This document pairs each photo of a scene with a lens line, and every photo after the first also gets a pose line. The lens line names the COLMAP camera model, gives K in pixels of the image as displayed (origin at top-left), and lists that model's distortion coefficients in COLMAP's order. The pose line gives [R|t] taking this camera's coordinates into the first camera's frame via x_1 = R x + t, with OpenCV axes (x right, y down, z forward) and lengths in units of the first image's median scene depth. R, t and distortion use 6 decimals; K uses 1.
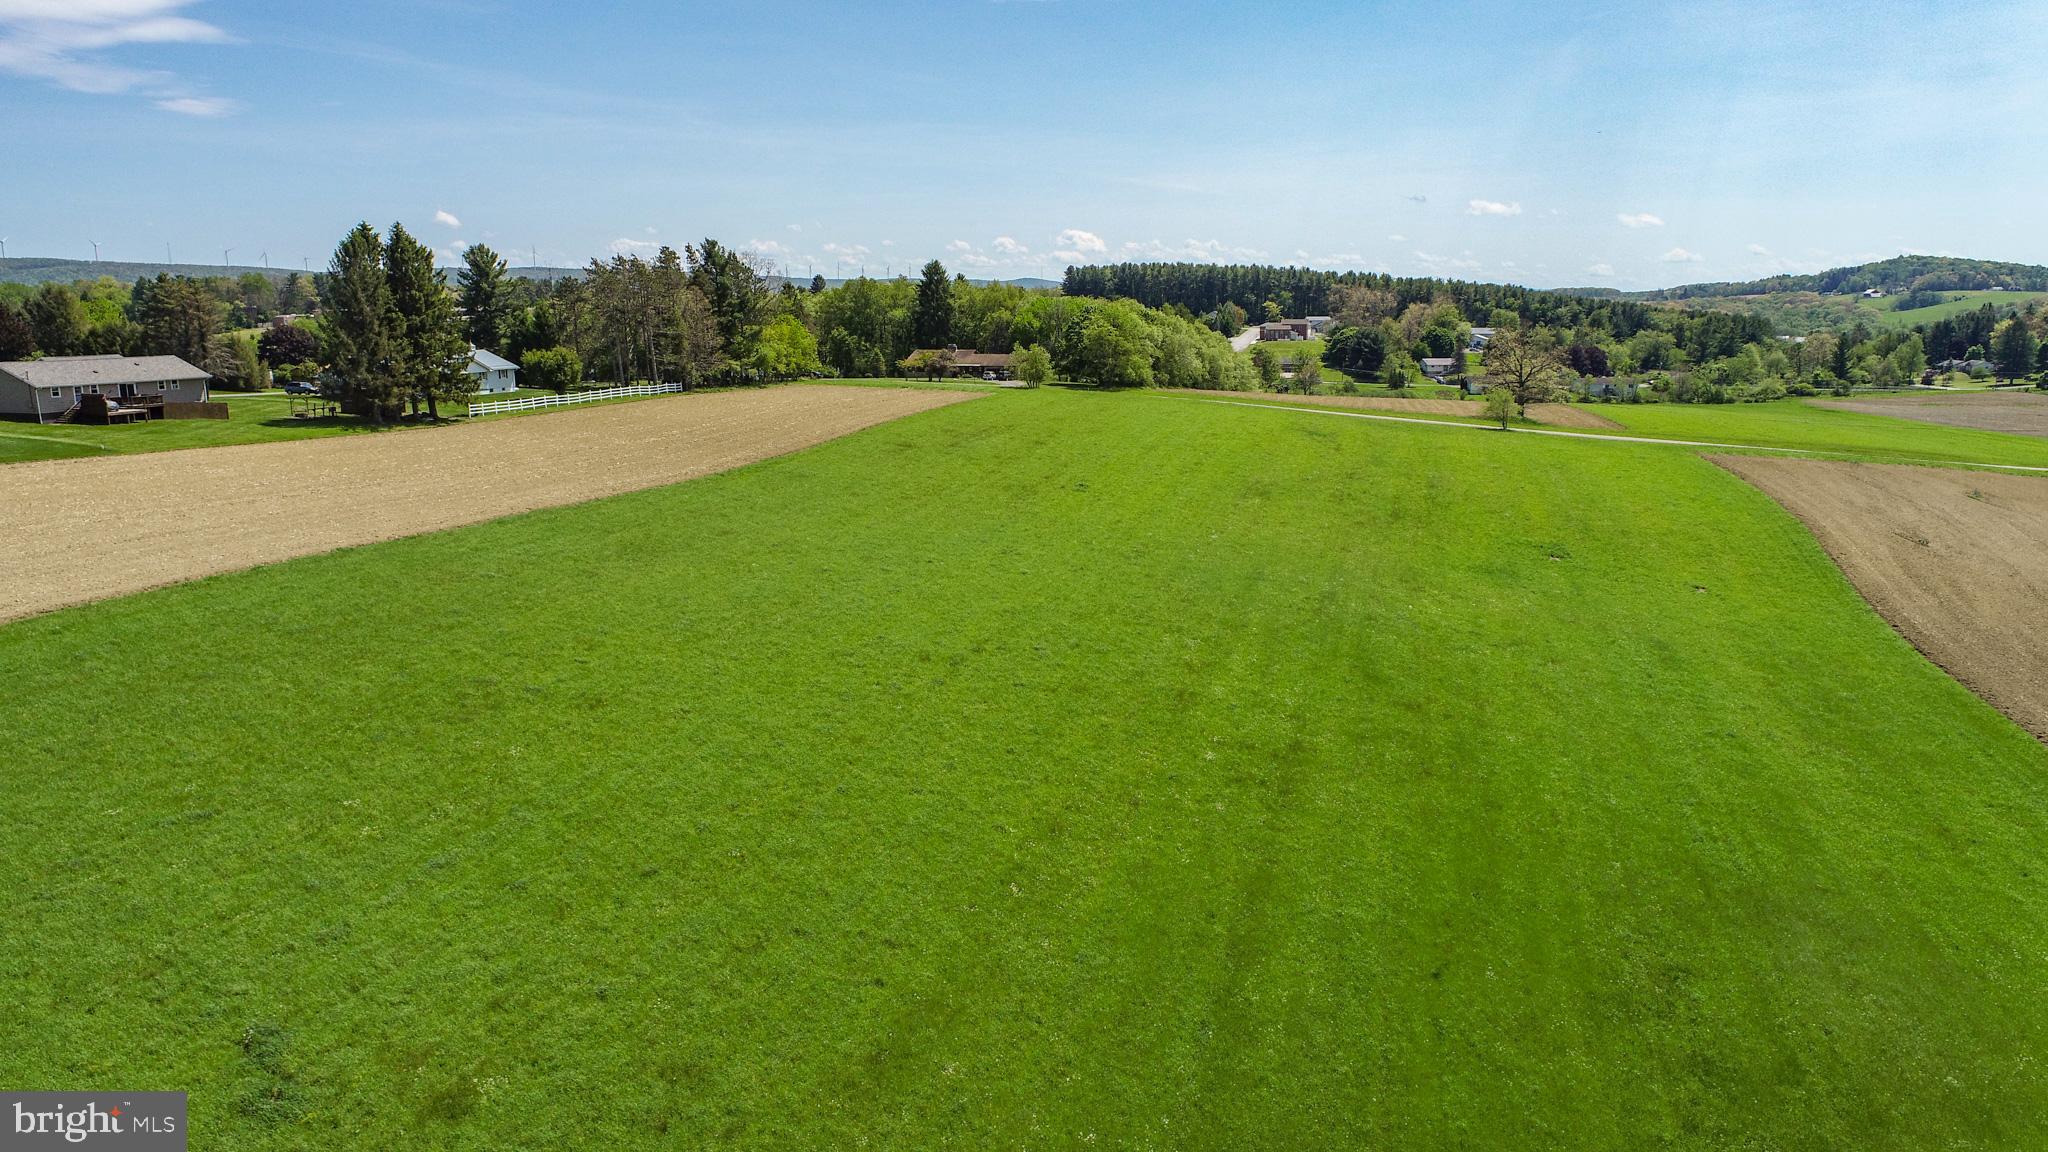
lens RADIAL K [[1388.5, 0, 1032.3], [0, 1388.5, 569.4], [0, 0, 1]] dist [-0.016827, 0.010645]
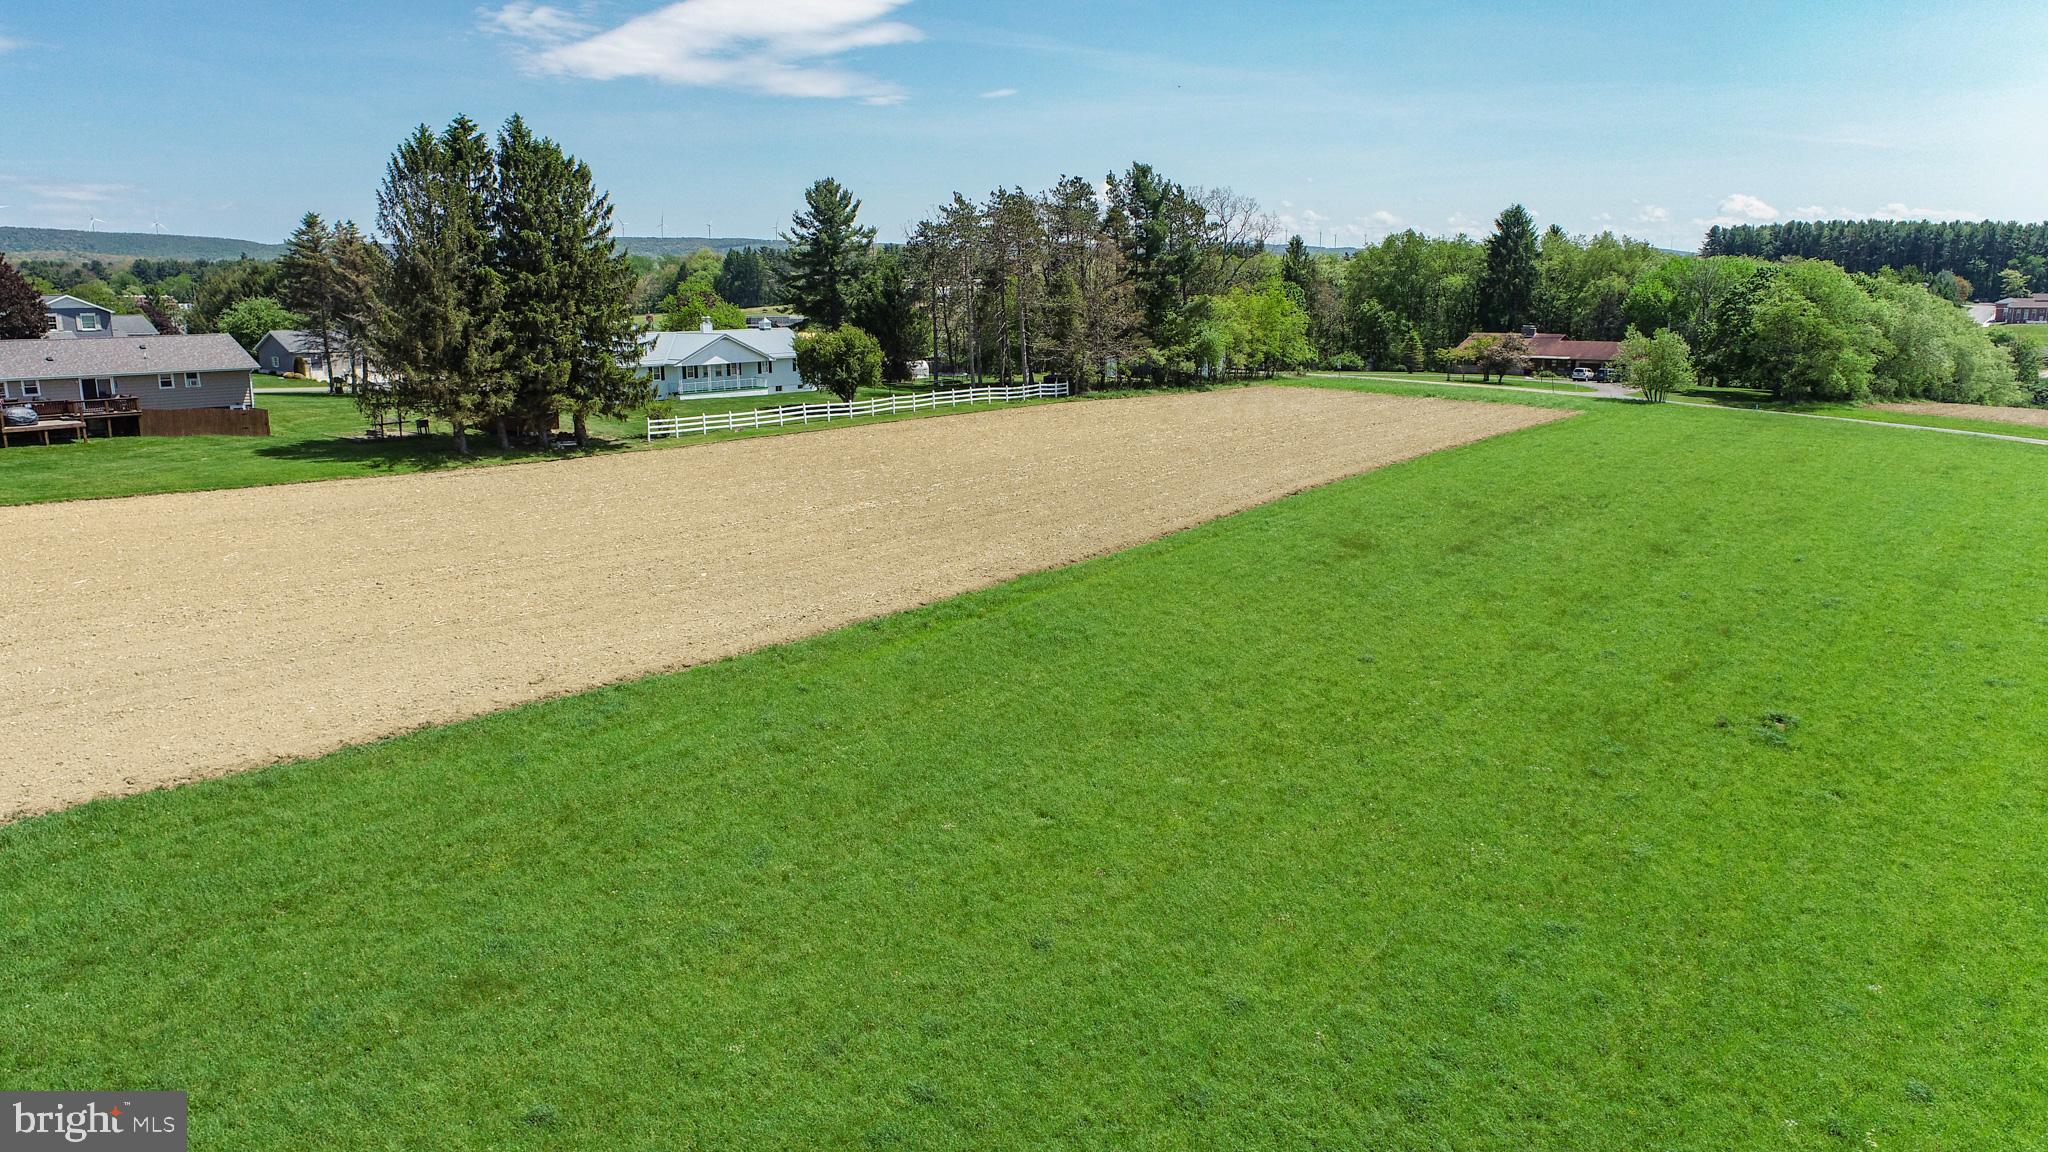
lens RADIAL K [[1388.5, 0, 1025.2], [0, 1388.5, 572.5], [0, 0, 1]] dist [-0.016827, 0.010645]
pose [[0.913088, 0.082664, -0.399295, -0.002477], [-0.074511, 0.996573, 0.035926, -0.055503], [0.400896, -0.003052, 0.916119, 0.325243]]
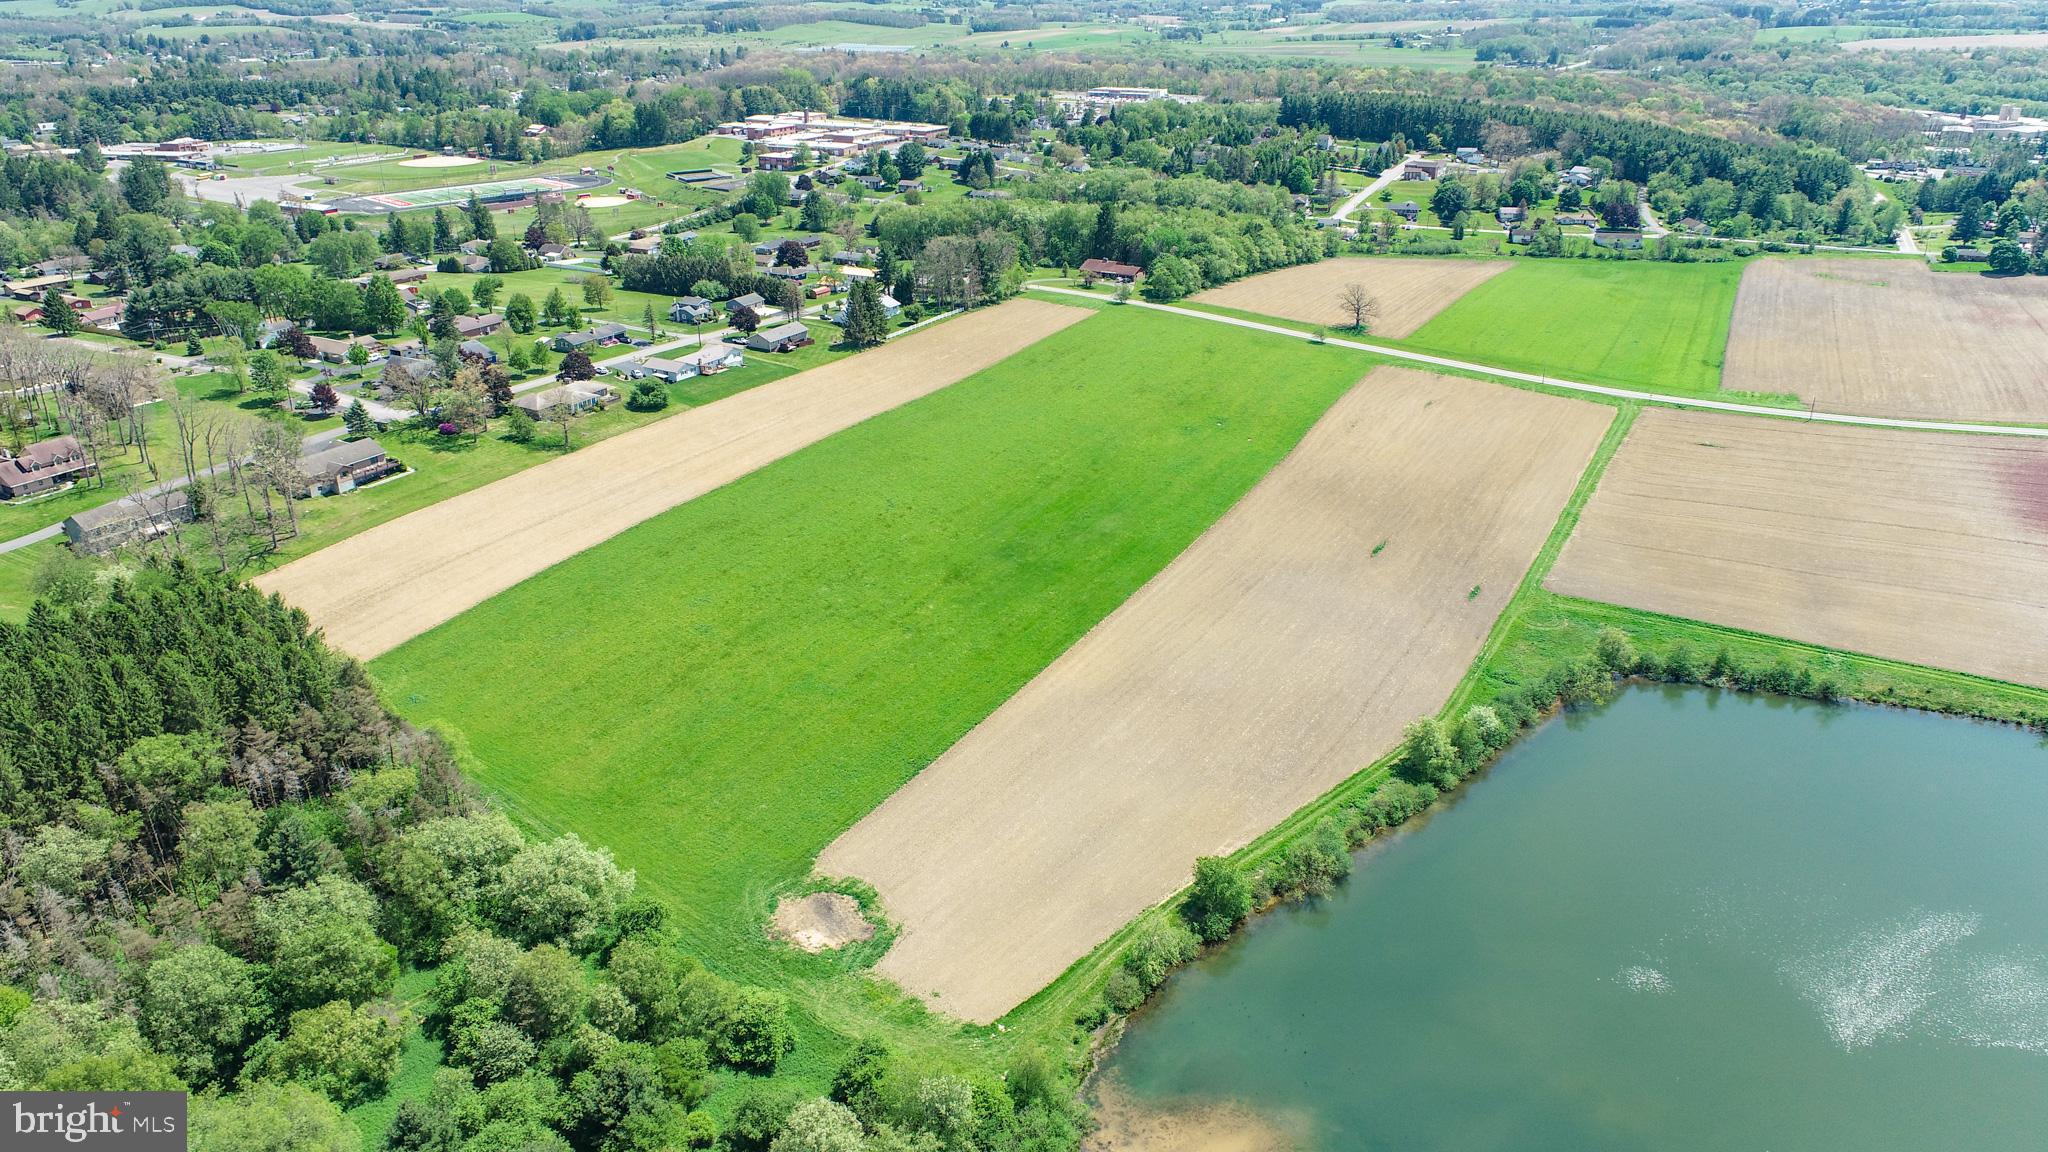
lens RADIAL K [[1388.5, 0, 1020.0], [0, 1388.5, 576.7], [0, 0, 1]] dist [-0.016827, 0.010645]
pose [[0.970180, 0.094888, -0.223041, 0.352171], [-0.042917, 0.972898, 0.227219, -0.191343], [0.238556, -0.210871, 0.947958, -1.128330]]
